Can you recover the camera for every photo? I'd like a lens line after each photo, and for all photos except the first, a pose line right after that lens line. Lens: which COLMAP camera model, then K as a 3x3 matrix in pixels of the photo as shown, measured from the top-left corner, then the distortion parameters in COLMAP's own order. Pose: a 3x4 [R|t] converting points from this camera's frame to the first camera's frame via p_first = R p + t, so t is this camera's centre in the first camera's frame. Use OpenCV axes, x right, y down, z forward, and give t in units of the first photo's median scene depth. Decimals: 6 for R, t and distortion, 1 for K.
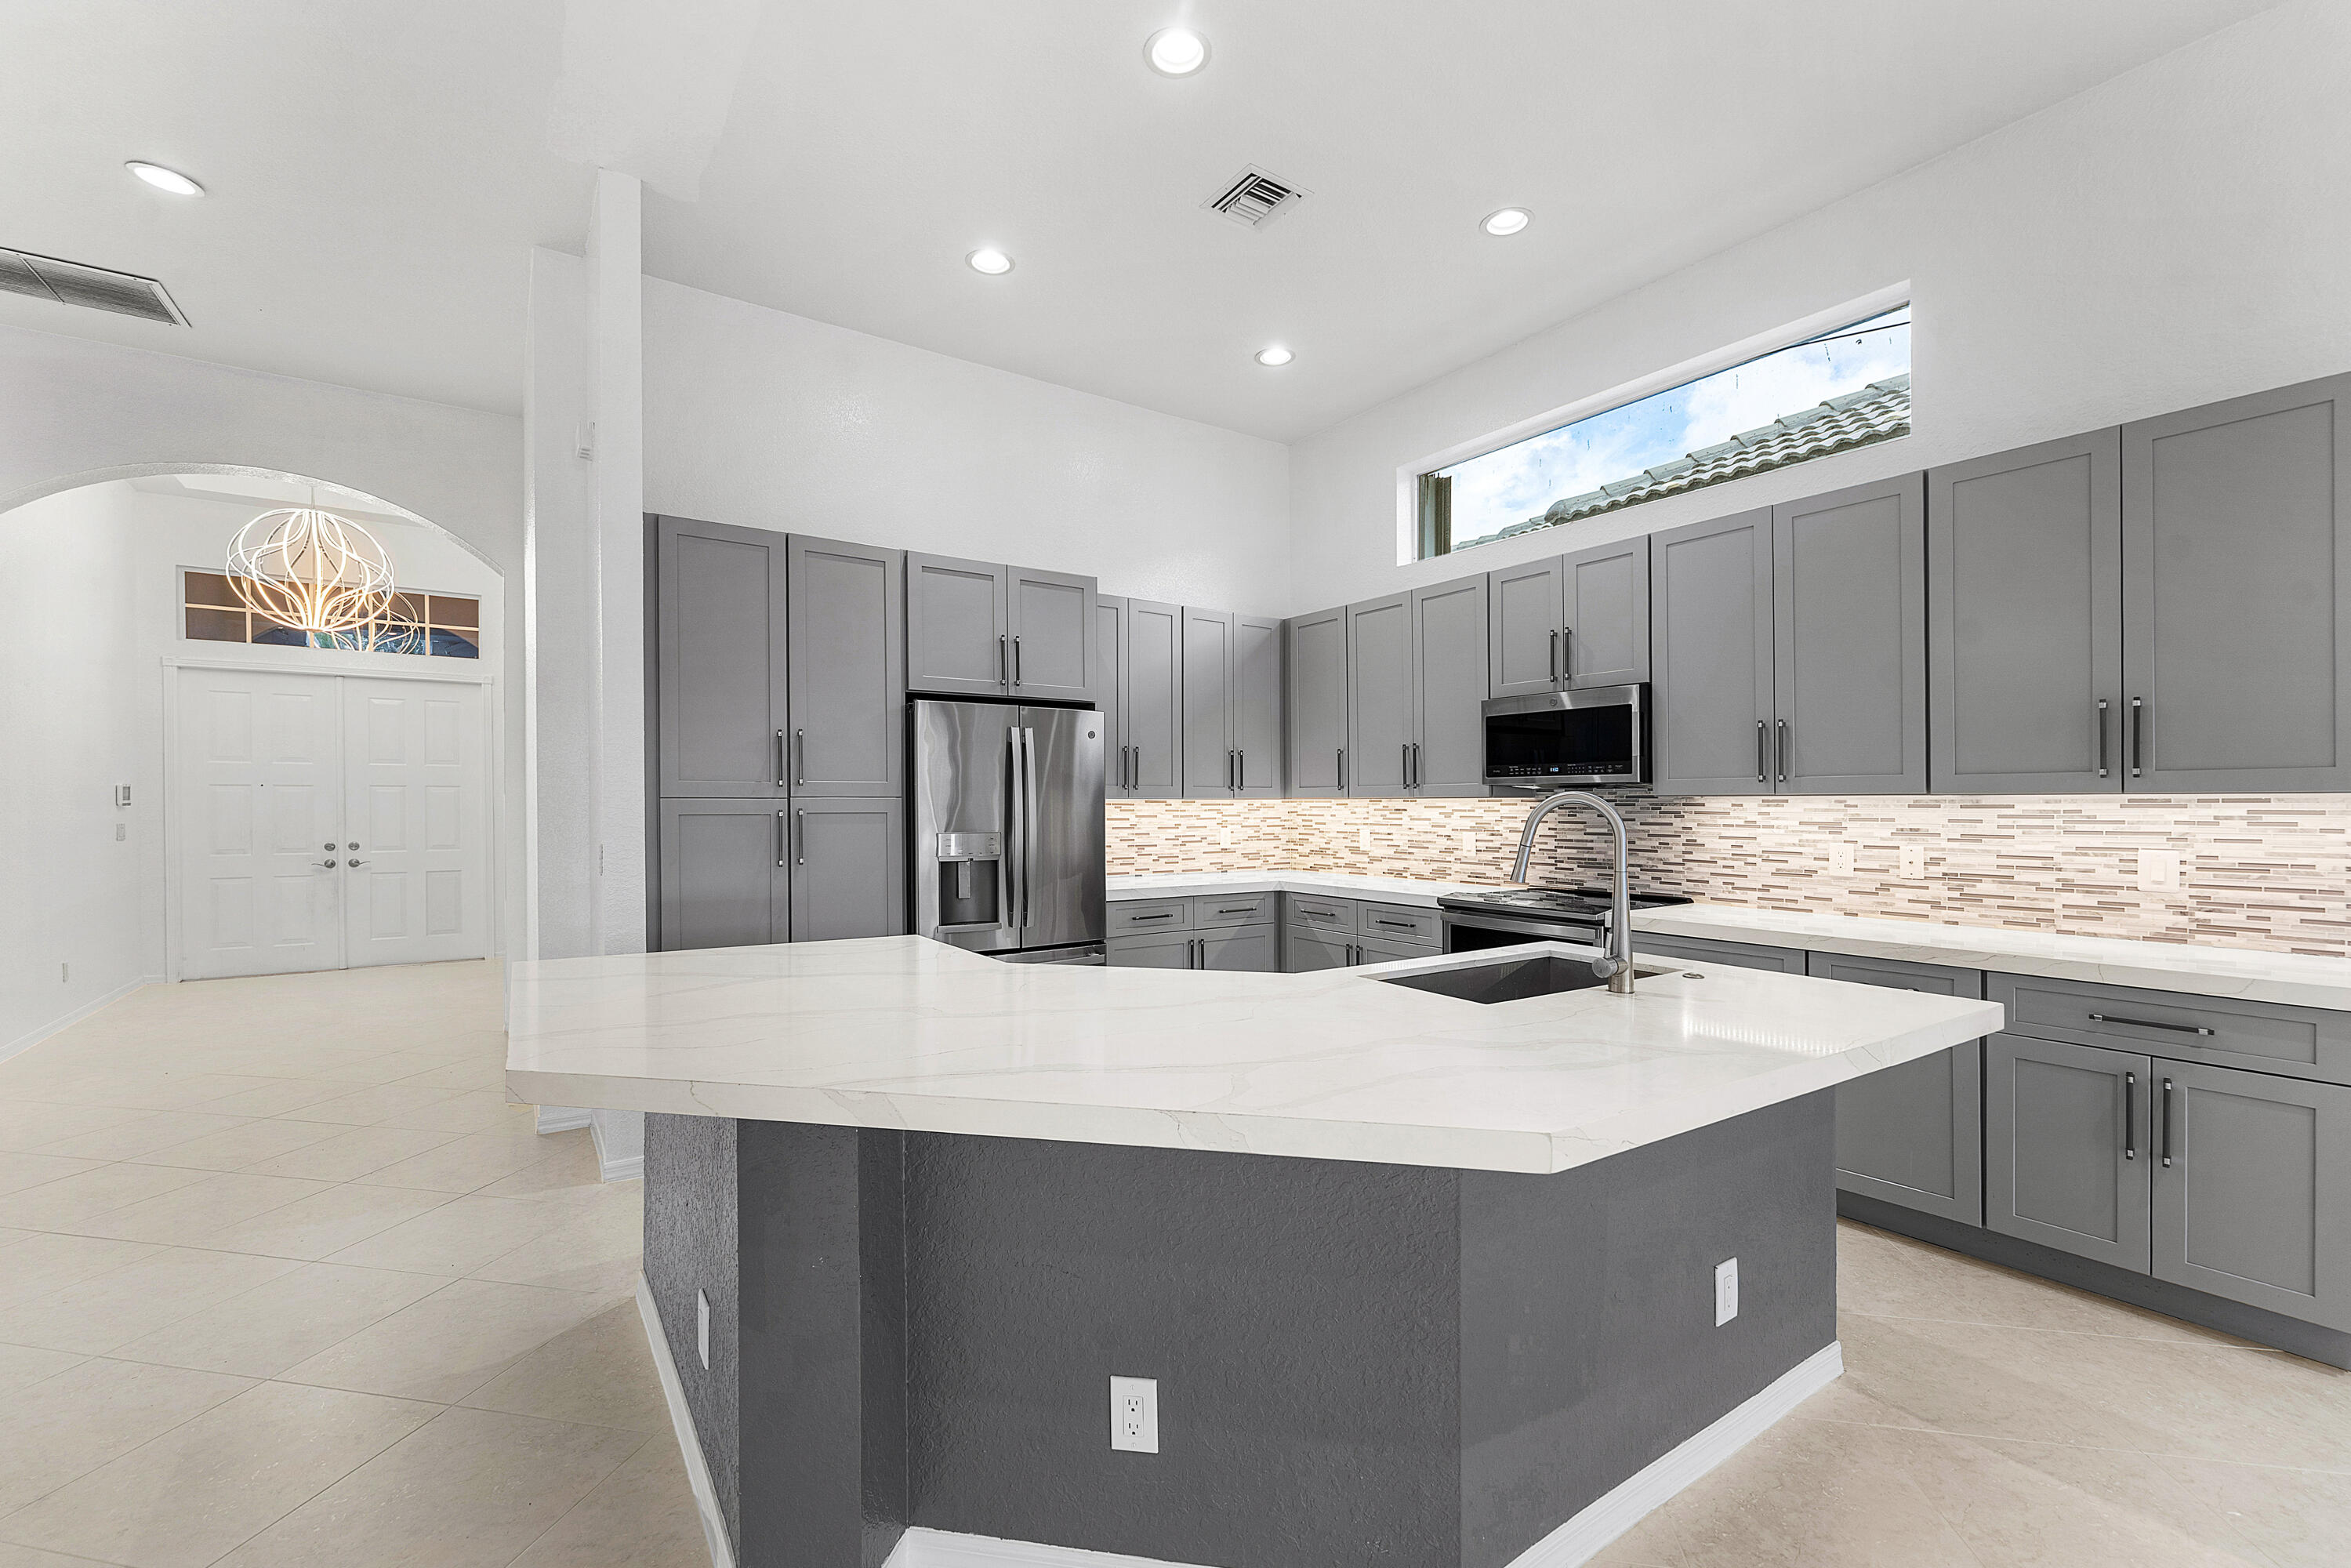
lens RADIAL K [[982.7, 0, 1154.8], [0, 982.7, 788.0], [0, 0, 1]] dist [-0.001384, 0.002832]
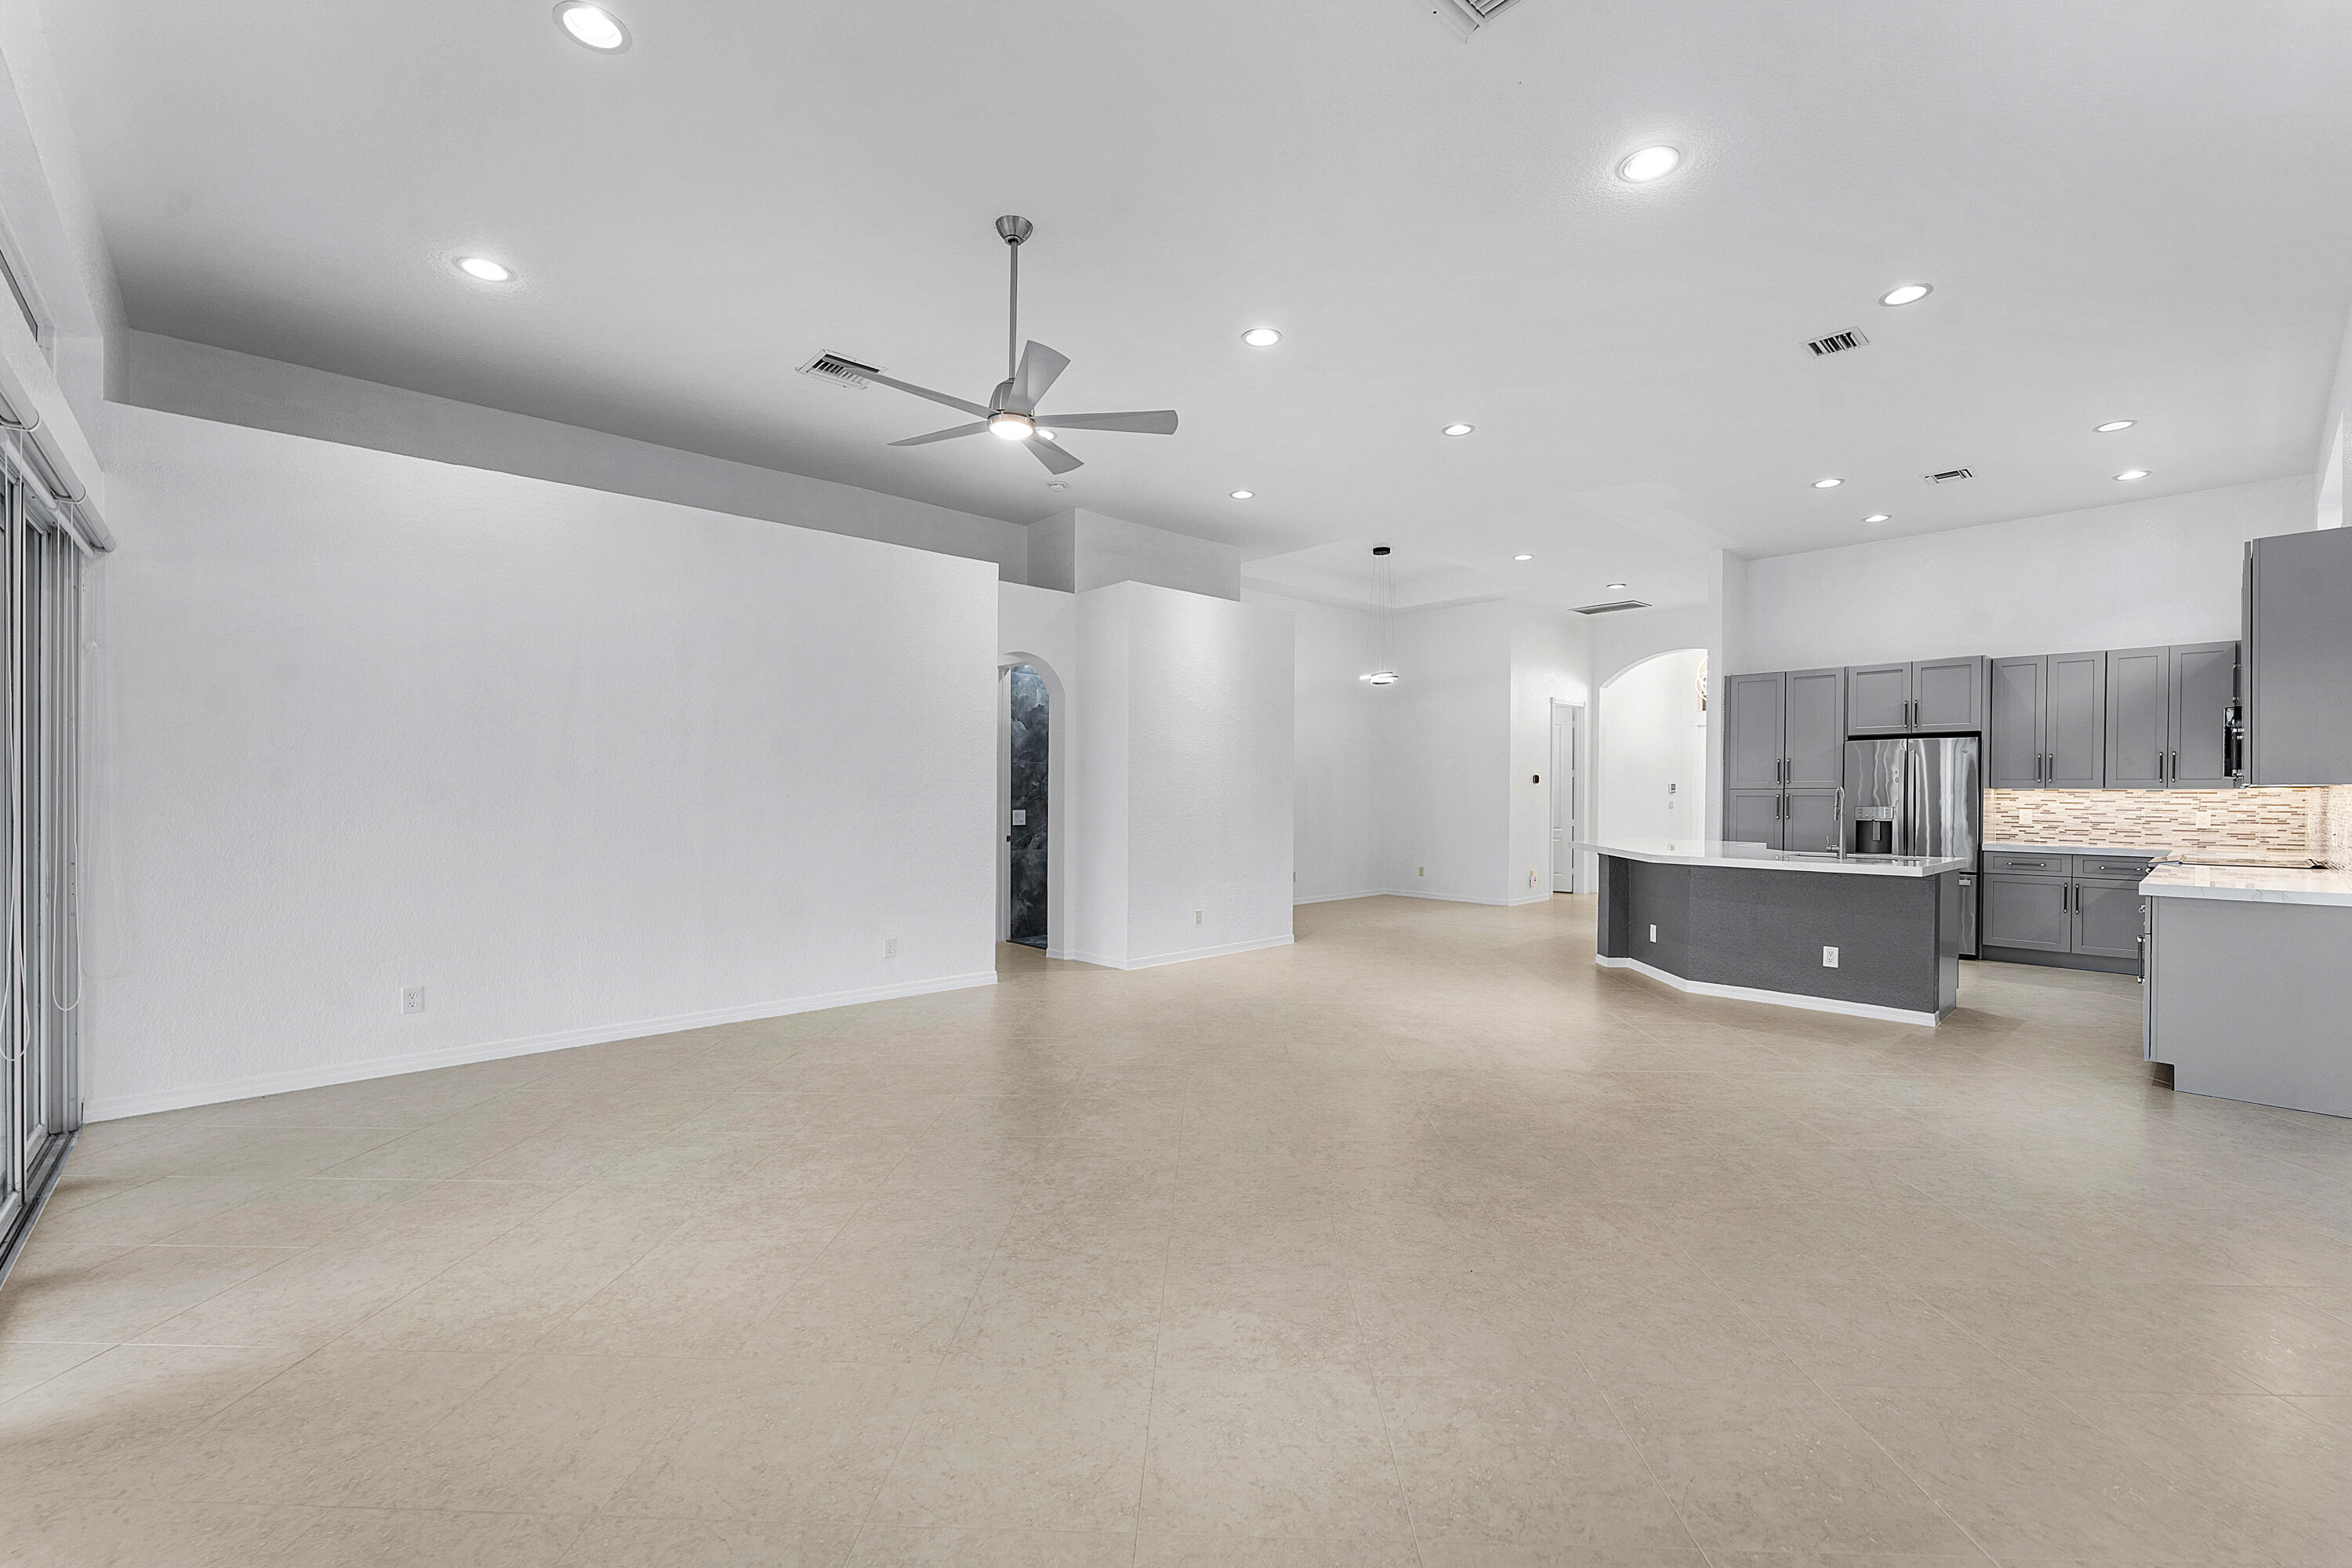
lens RADIAL K [[983.0, 0, 1221.7], [0, 983.0, 809.3], [0, 0, 1]] dist [-0.001384, 0.002832]
pose [[0.186623, 0.018361, -0.982260, 1.416581], [0.012492, 0.999700, 0.021060, -0.006000], [0.982352, -0.016201, 0.186338, -0.602189]]
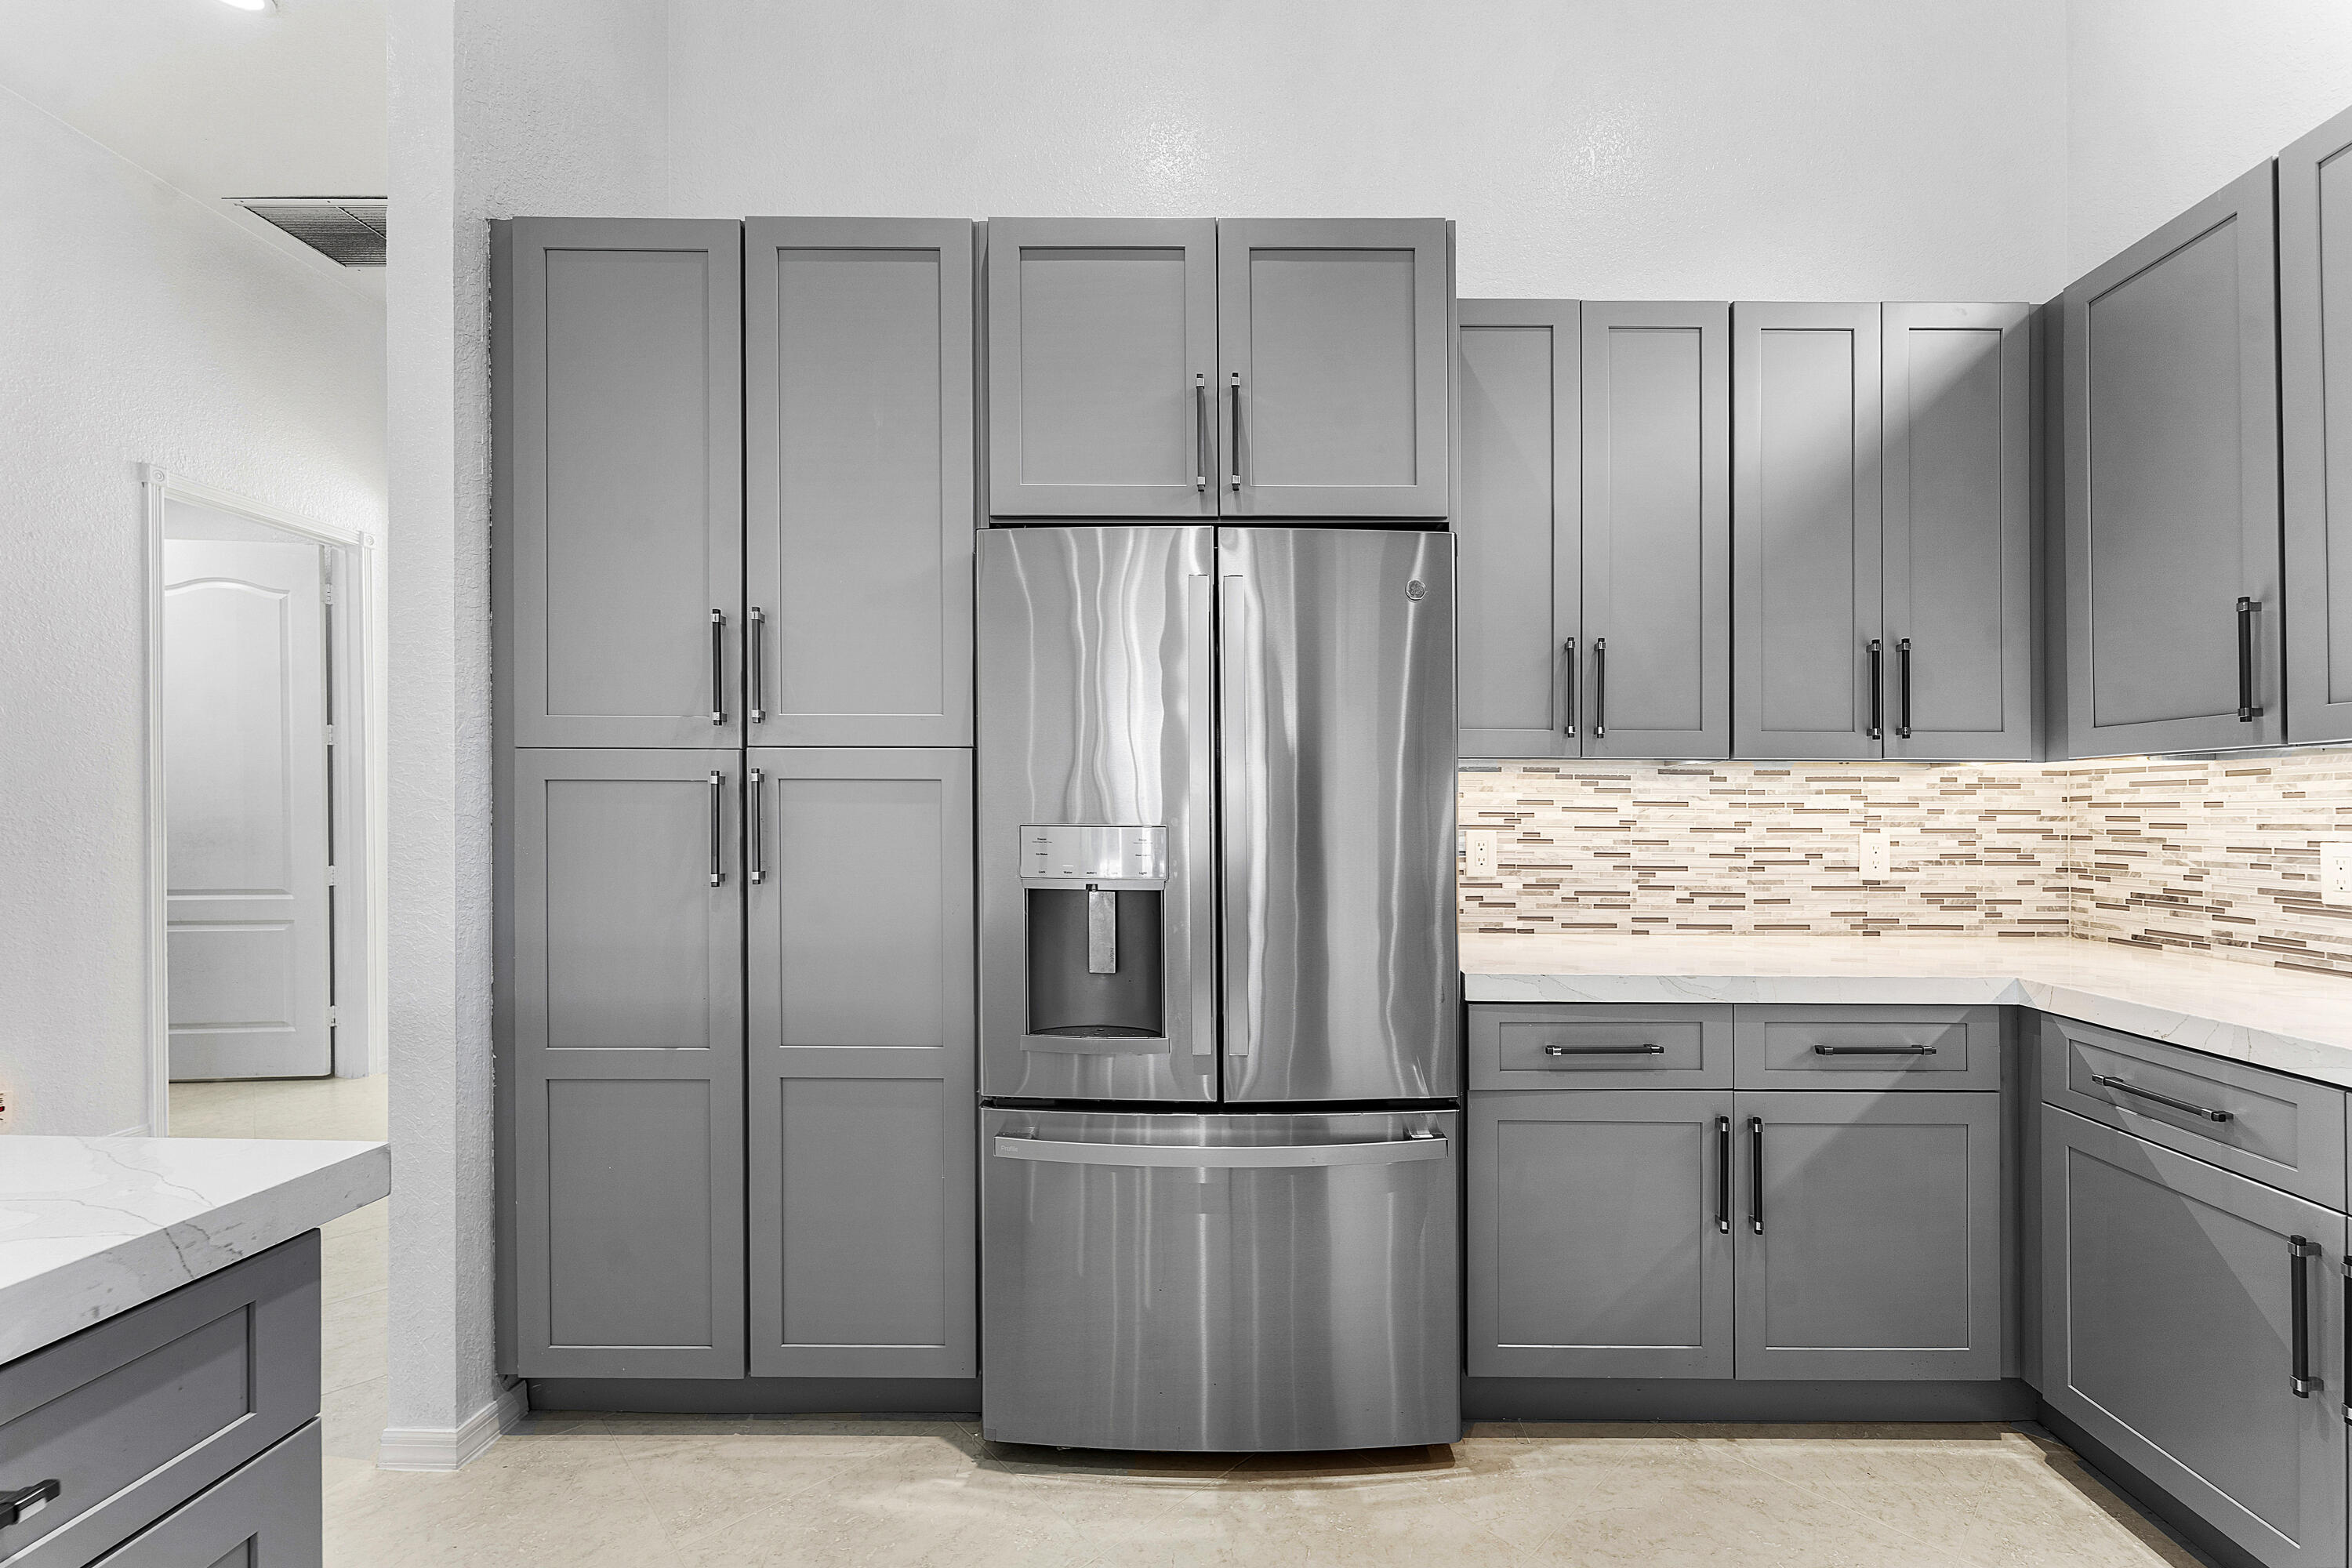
lens RADIAL K [[983.0, 0, 1256.3], [0, 983.0, 804.7], [0, 0, 1]] dist [-0.001384, 0.002832]
pose [[0.839913, -0.000353, -0.542720, 0.104087], [0.003121, 0.999986, 0.004179, 0.033596], [0.542711, -0.005204, 0.839903, 0.644643]]
